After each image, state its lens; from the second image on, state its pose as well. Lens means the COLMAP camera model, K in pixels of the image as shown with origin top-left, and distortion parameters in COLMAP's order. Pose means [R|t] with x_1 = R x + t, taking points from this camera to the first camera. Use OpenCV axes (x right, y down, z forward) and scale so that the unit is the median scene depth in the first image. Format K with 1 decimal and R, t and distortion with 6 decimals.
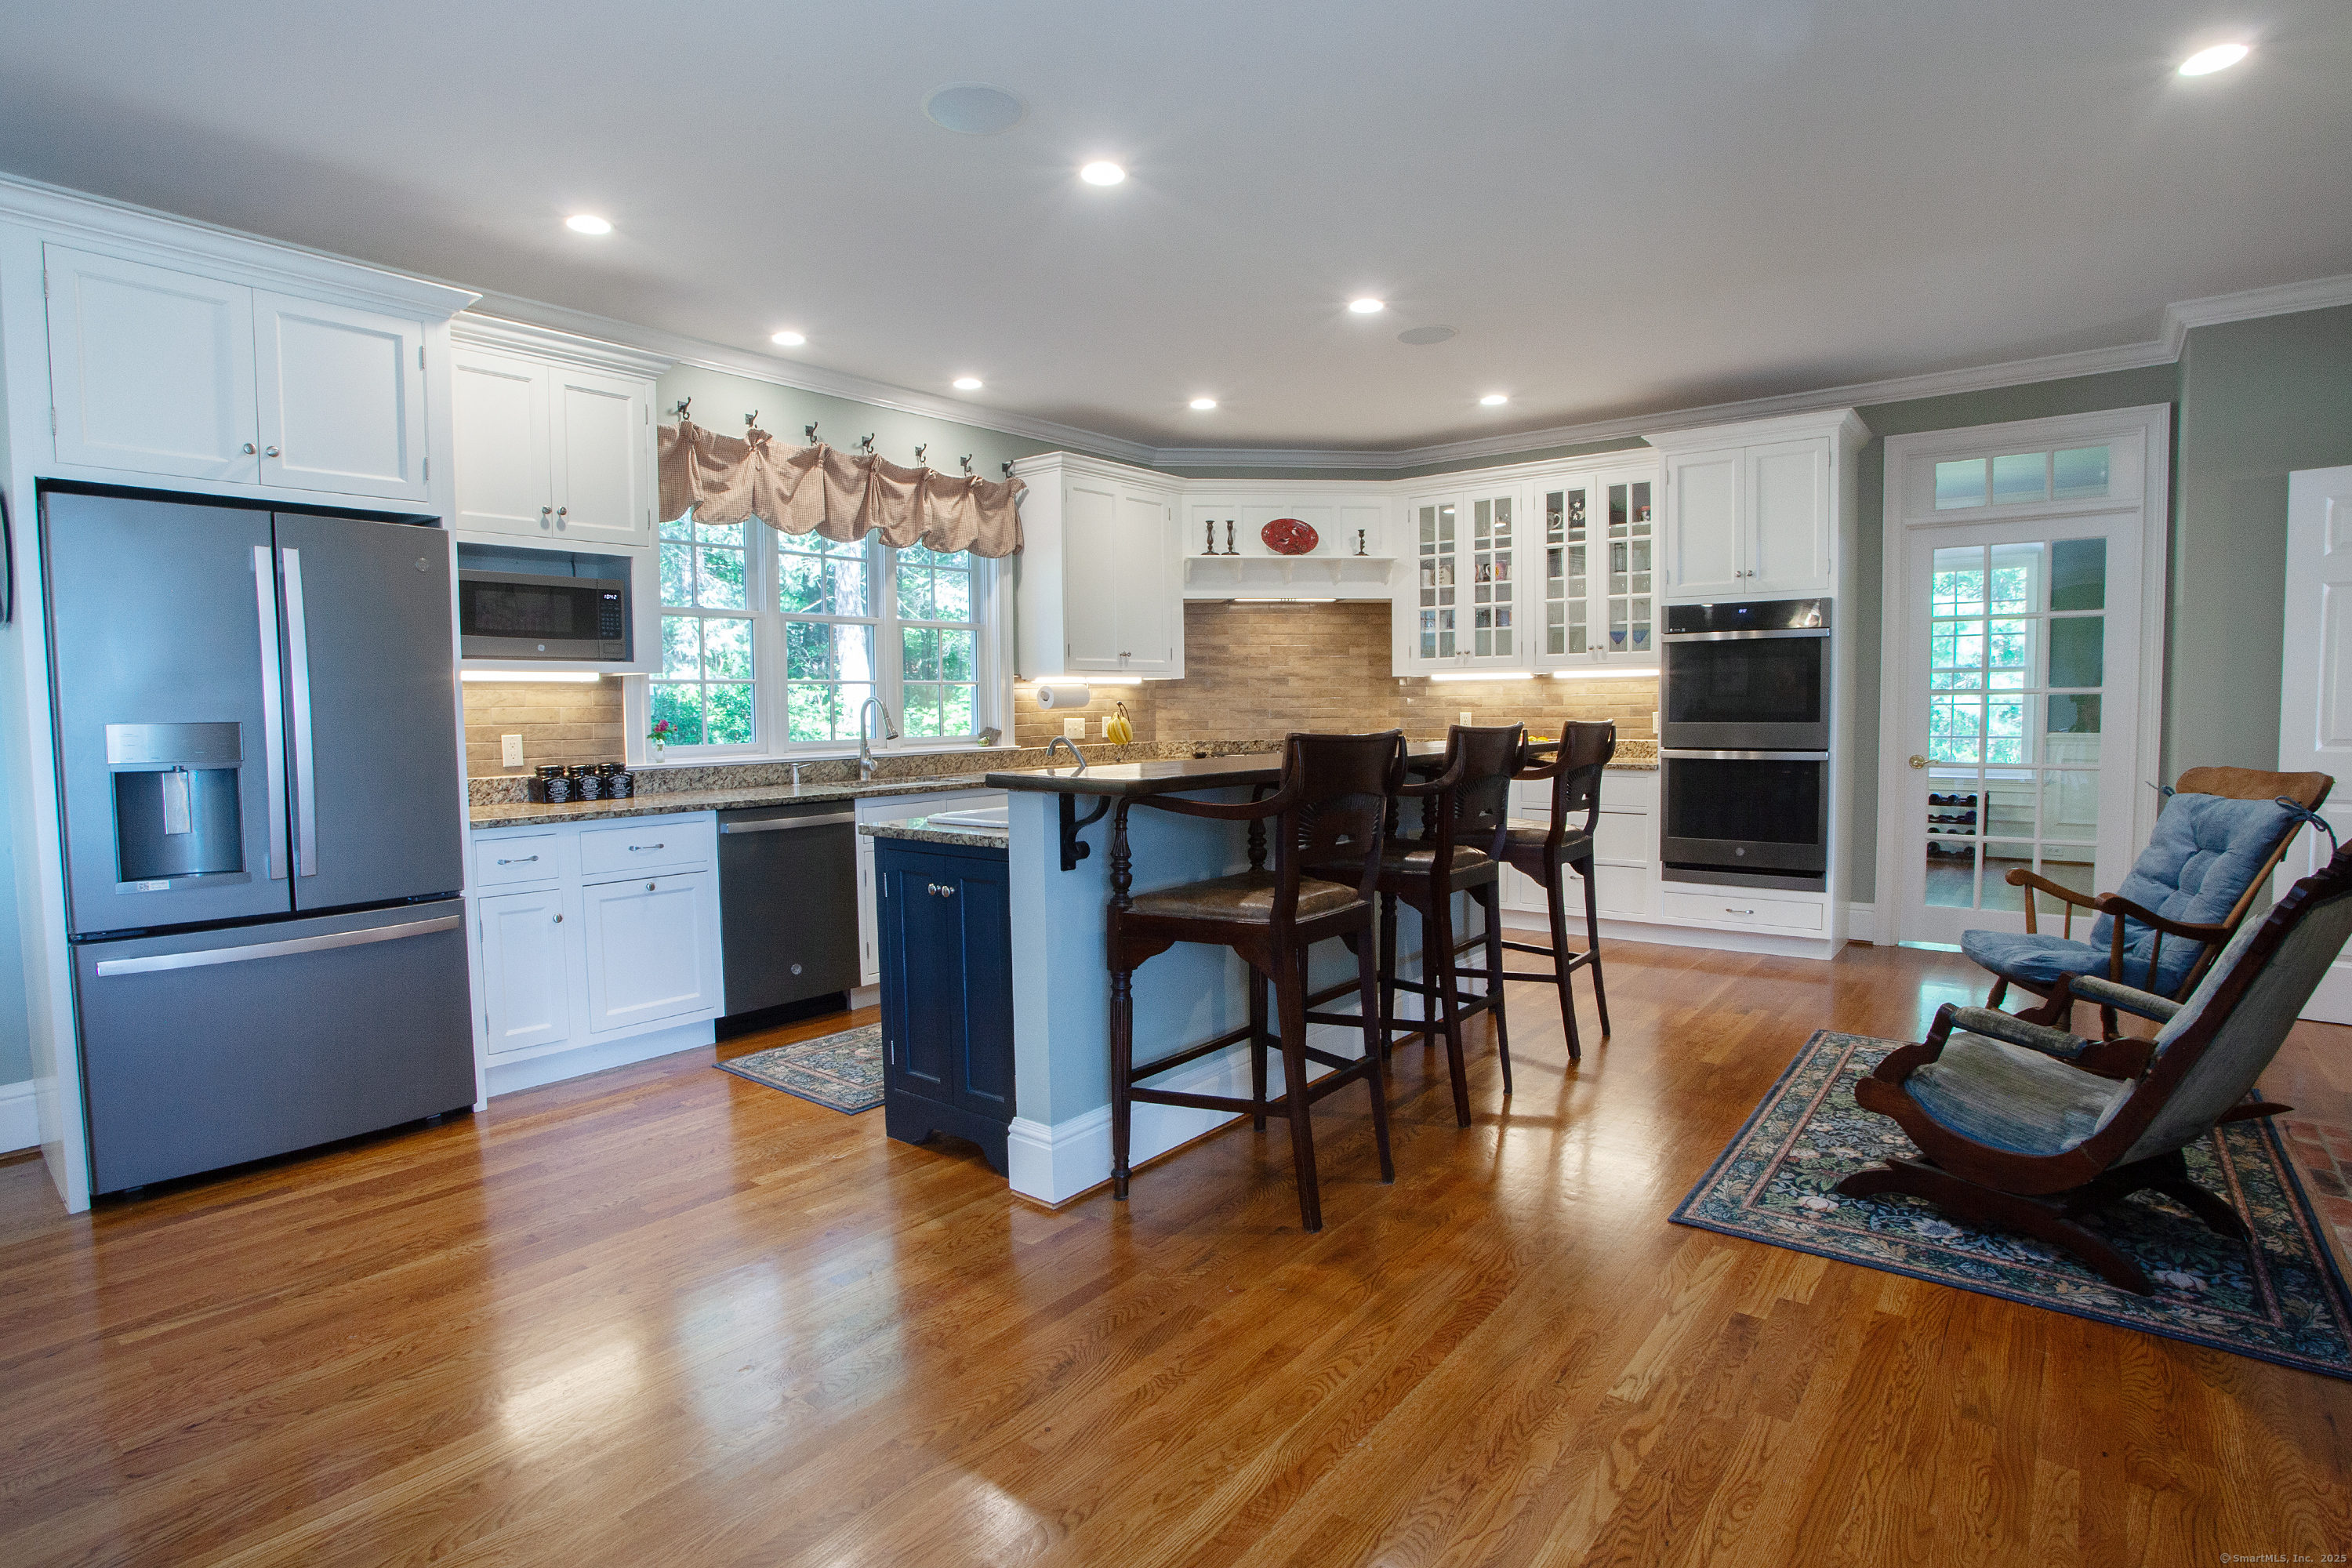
lens RADIAL K [[1192.6, 0, 1188.0], [0, 1192.6, 763.1], [0, 0, 1]] dist [-0.091071, 0.040332]
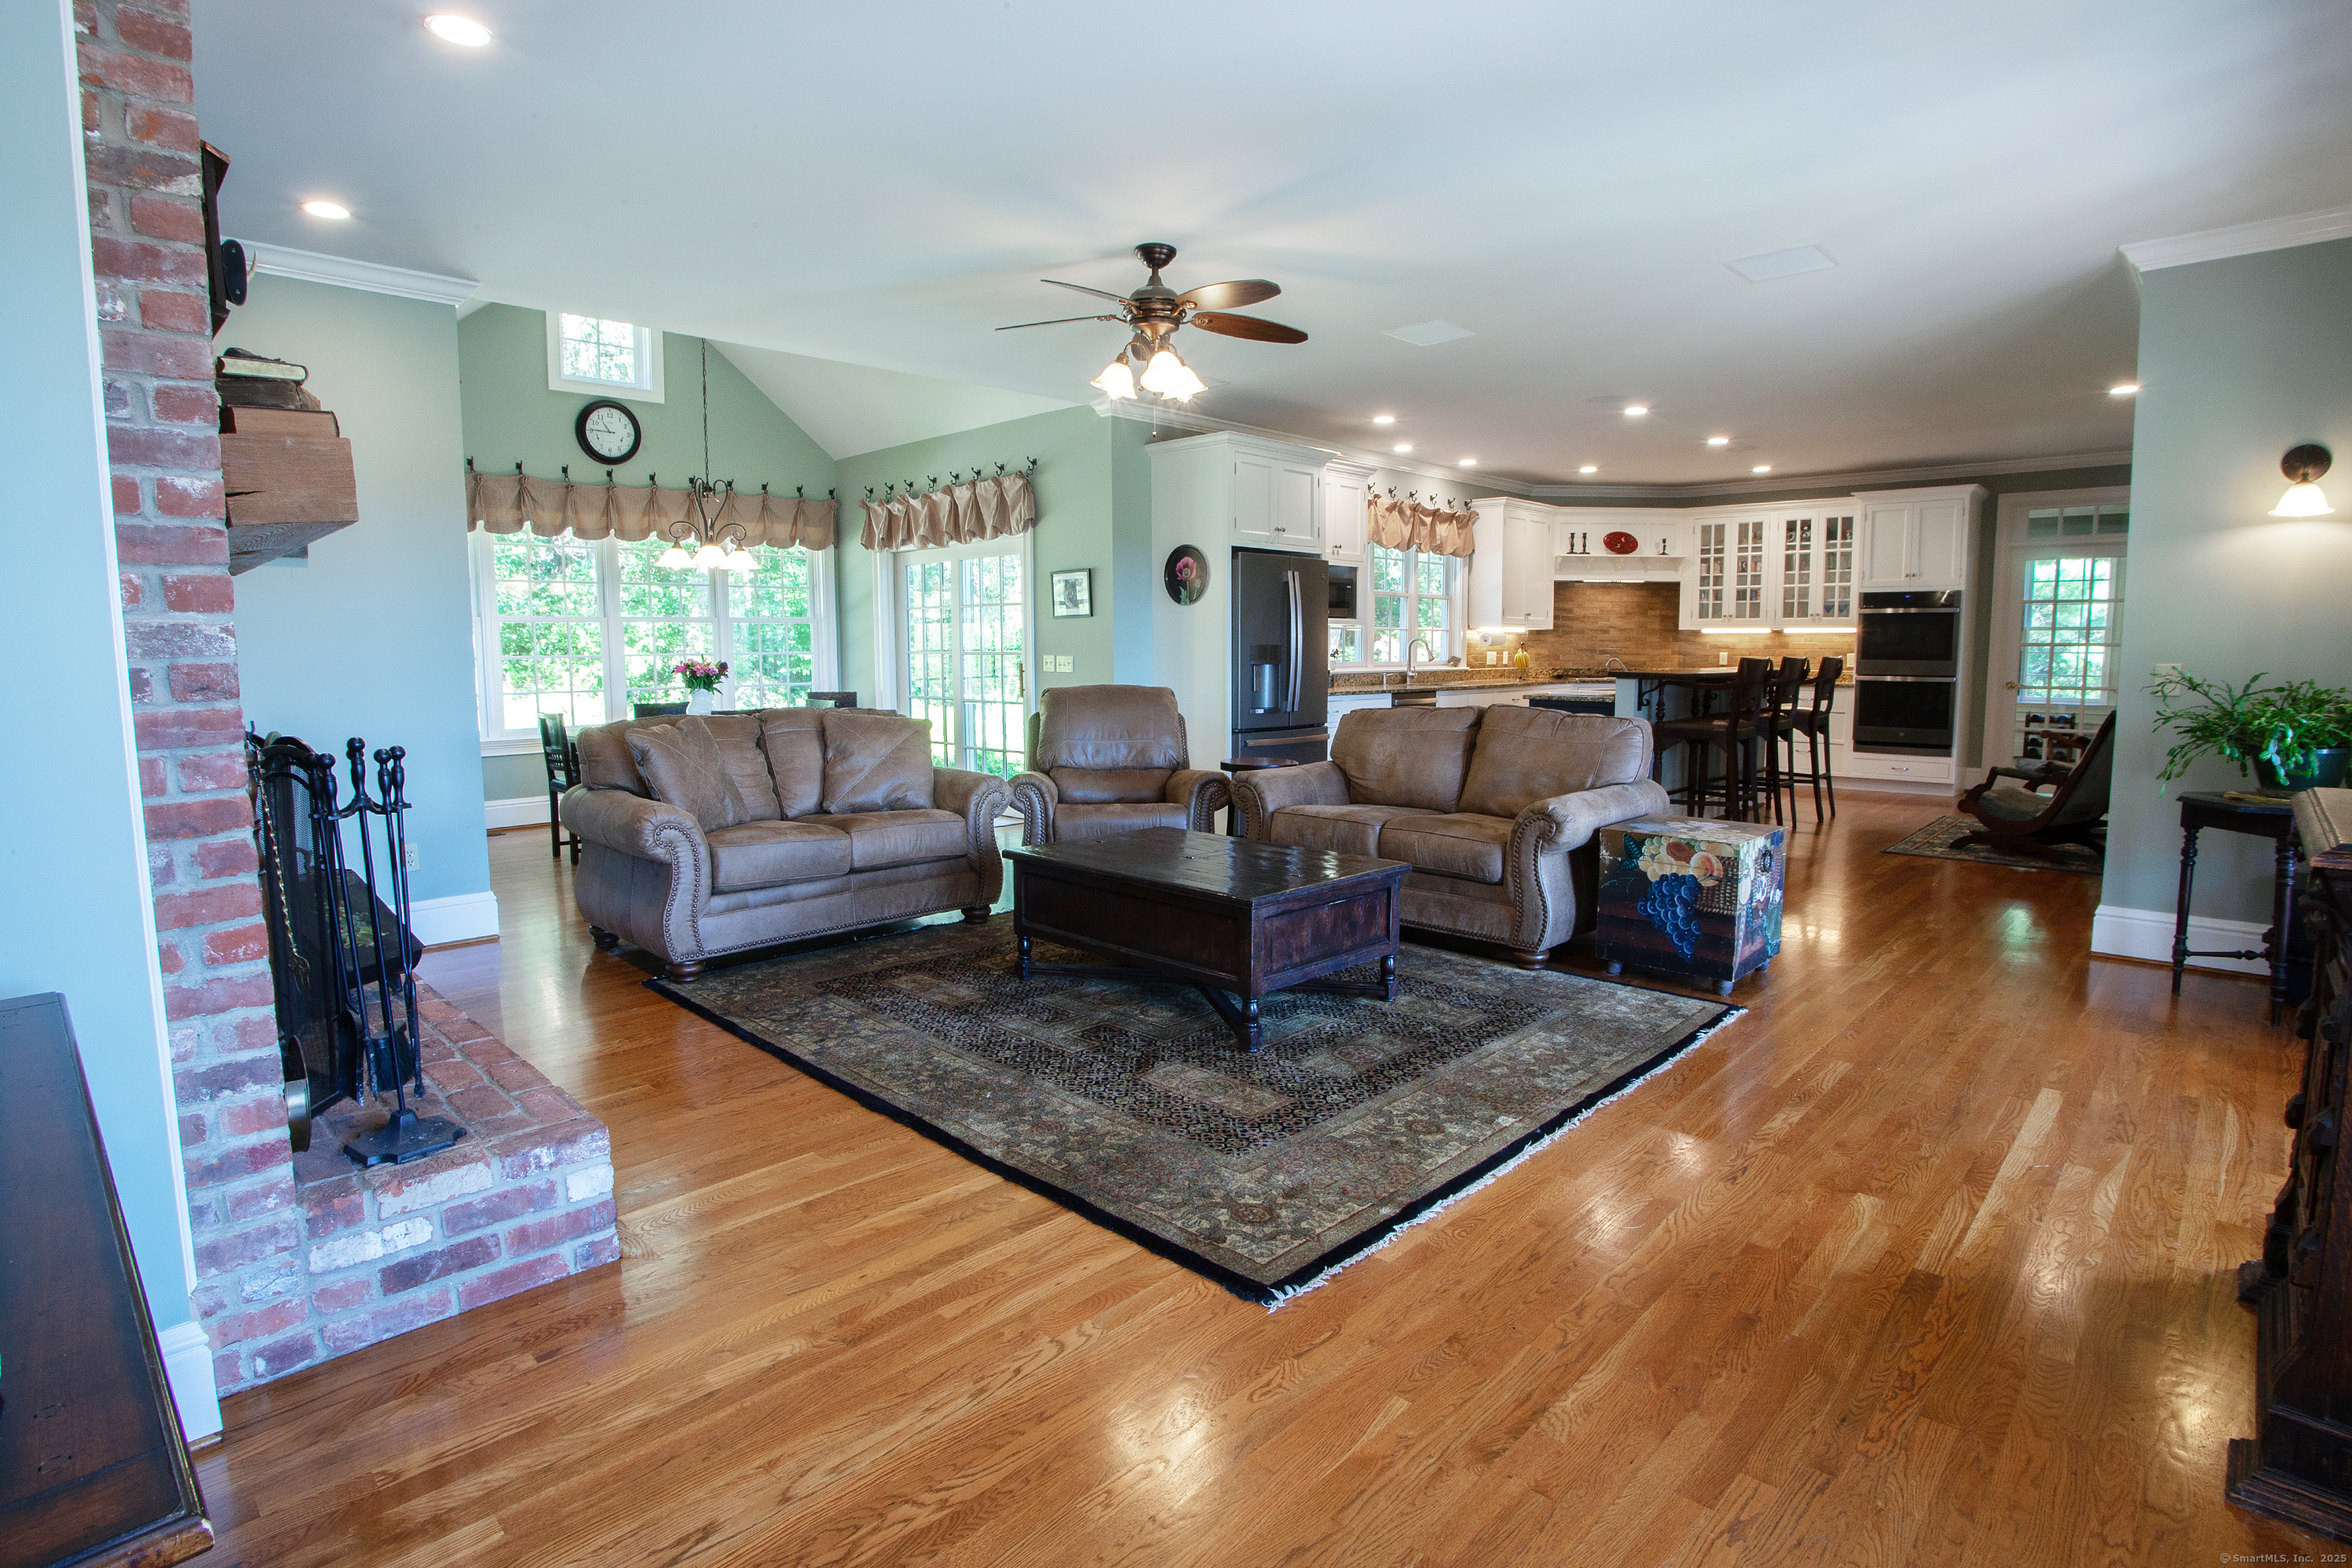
lens RADIAL K [[1192.6, 0, 1188.0], [0, 1192.6, 763.1], [0, 0, 1]] dist [-0.091071, 0.040332]
pose [[0.995773, 0.019045, -0.089857, -0.388348], [-0.014651, 0.998676, 0.049304, 0.044104], [0.090678, -0.047779, 0.994734, -0.735471]]
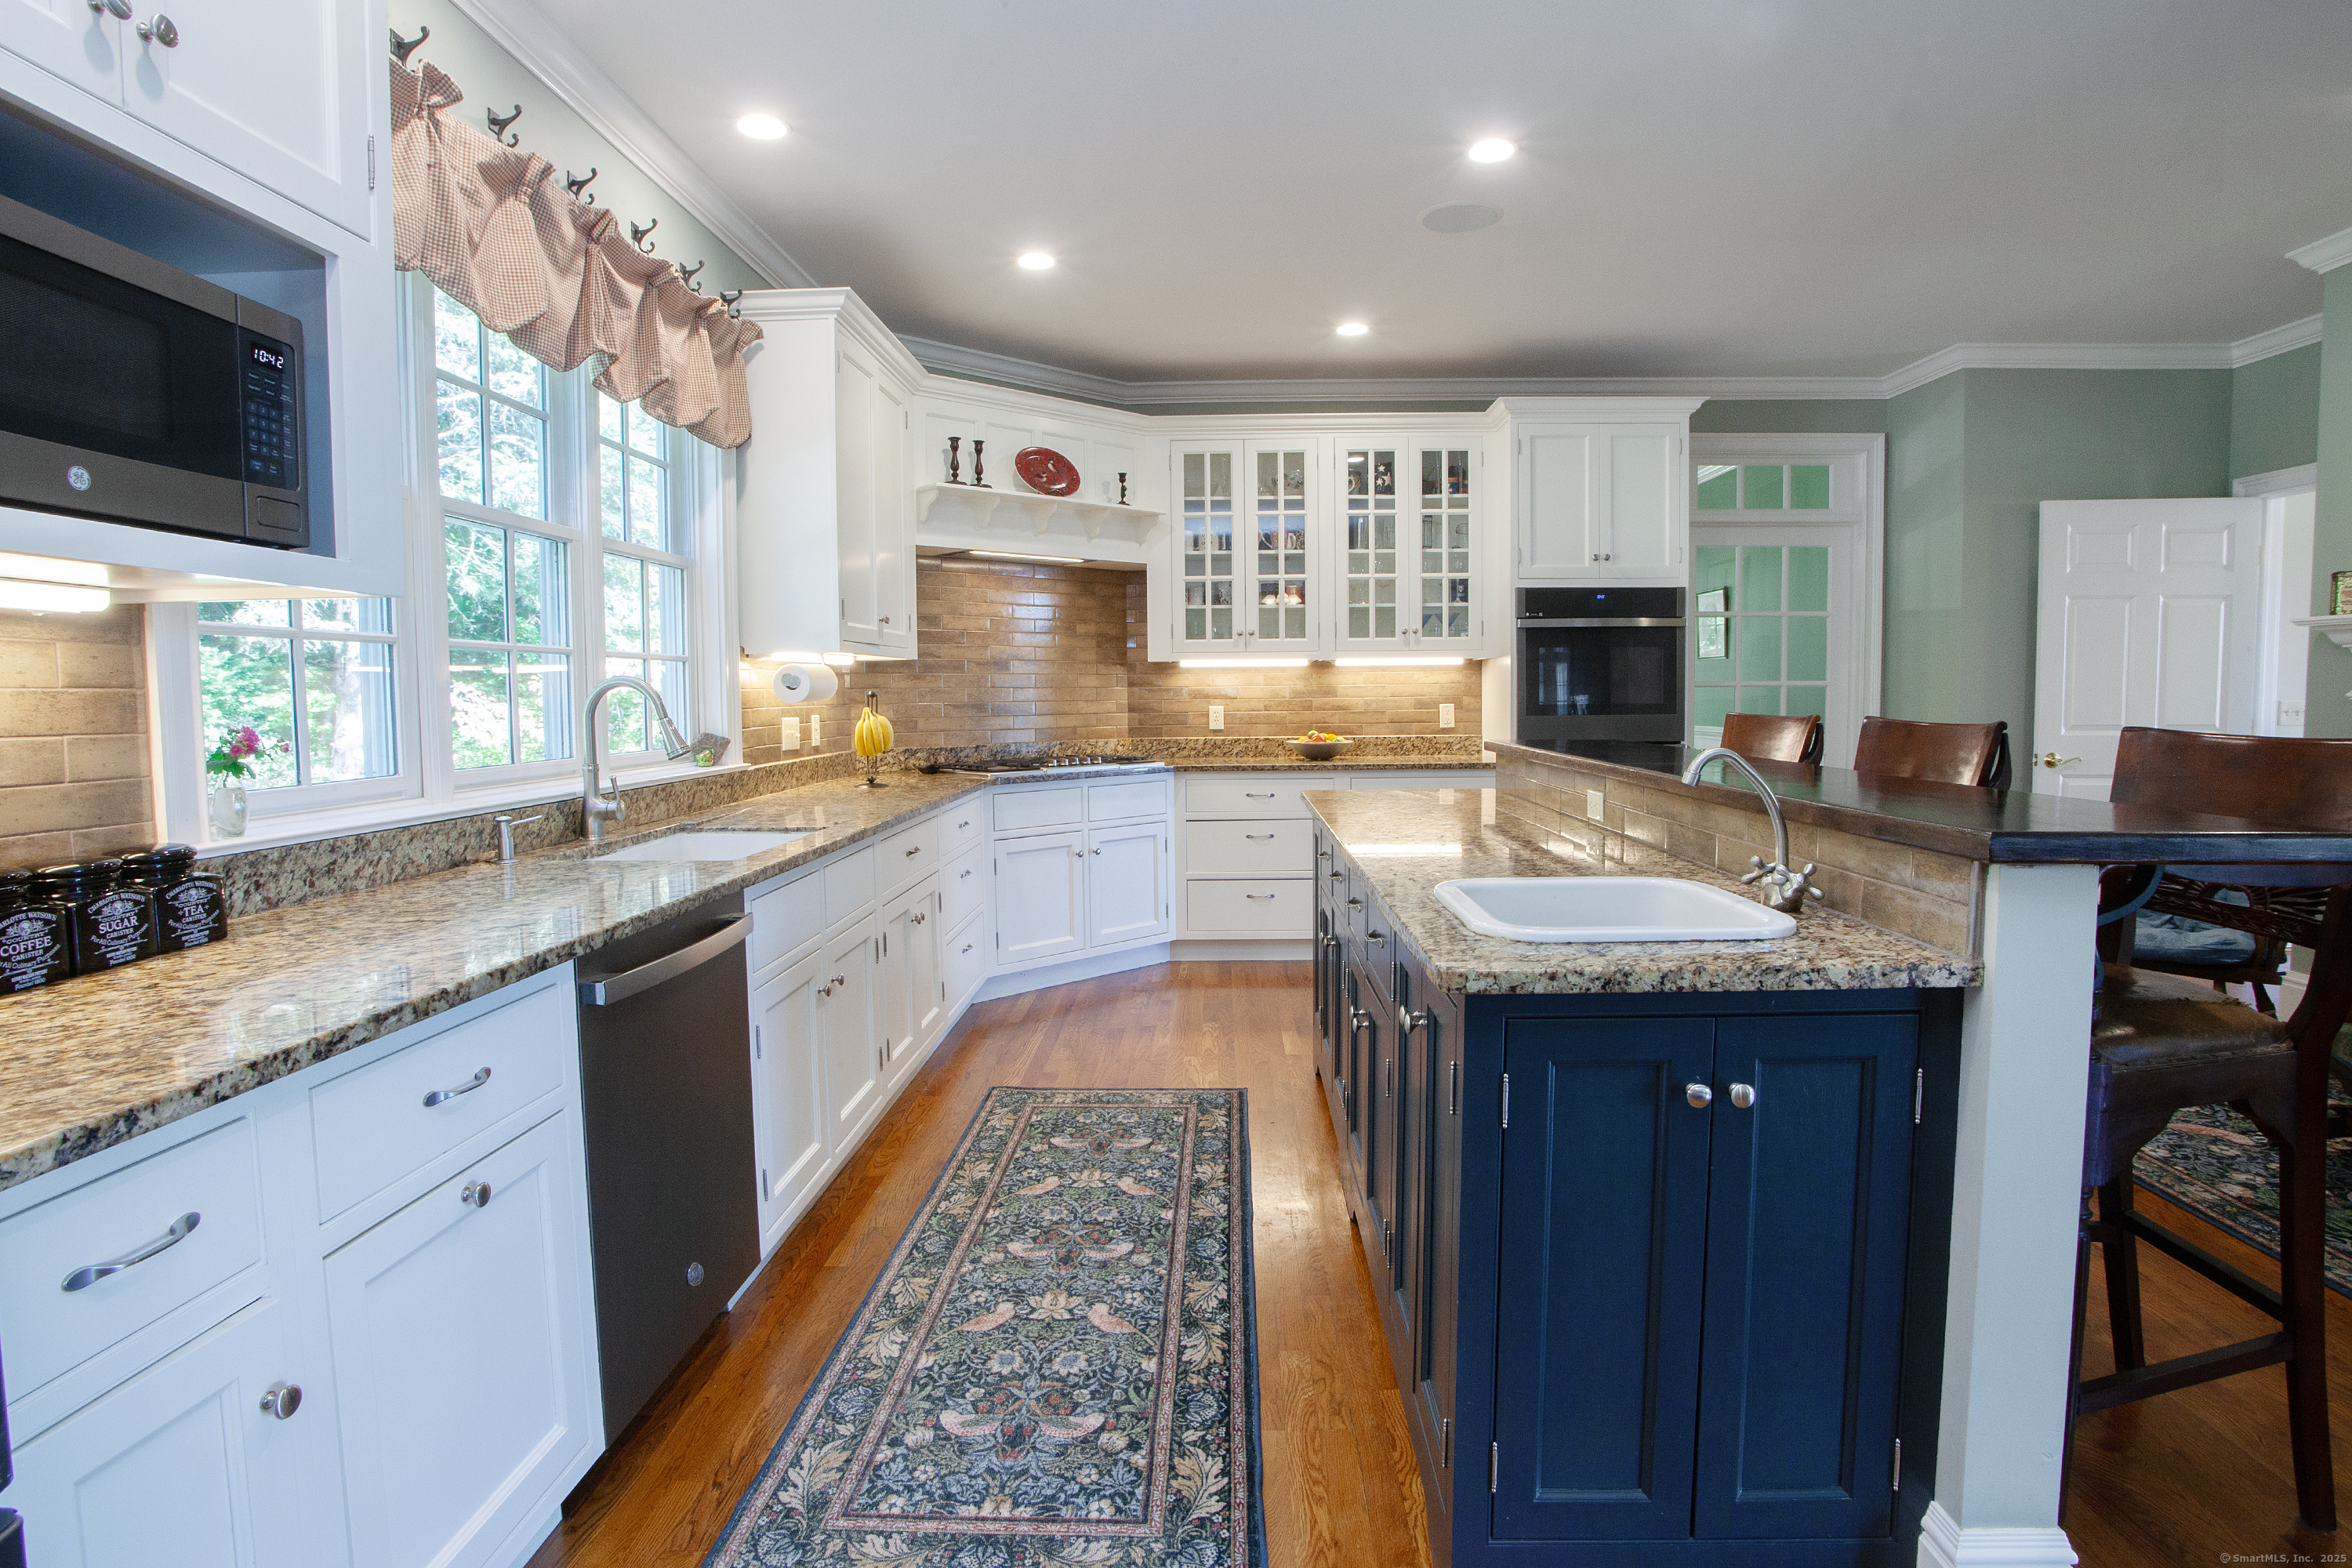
lens RADIAL K [[1192.6, 0, 1188.0], [0, 1192.6, 763.1], [0, 0, 1]] dist [-0.091071, 0.040332]
pose [[0.803100, -0.030764, 0.595050, -0.320004], [0.029215, 0.999498, 0.012244, -0.015536], [-0.595128, 0.007551, 0.803595, 0.385574]]
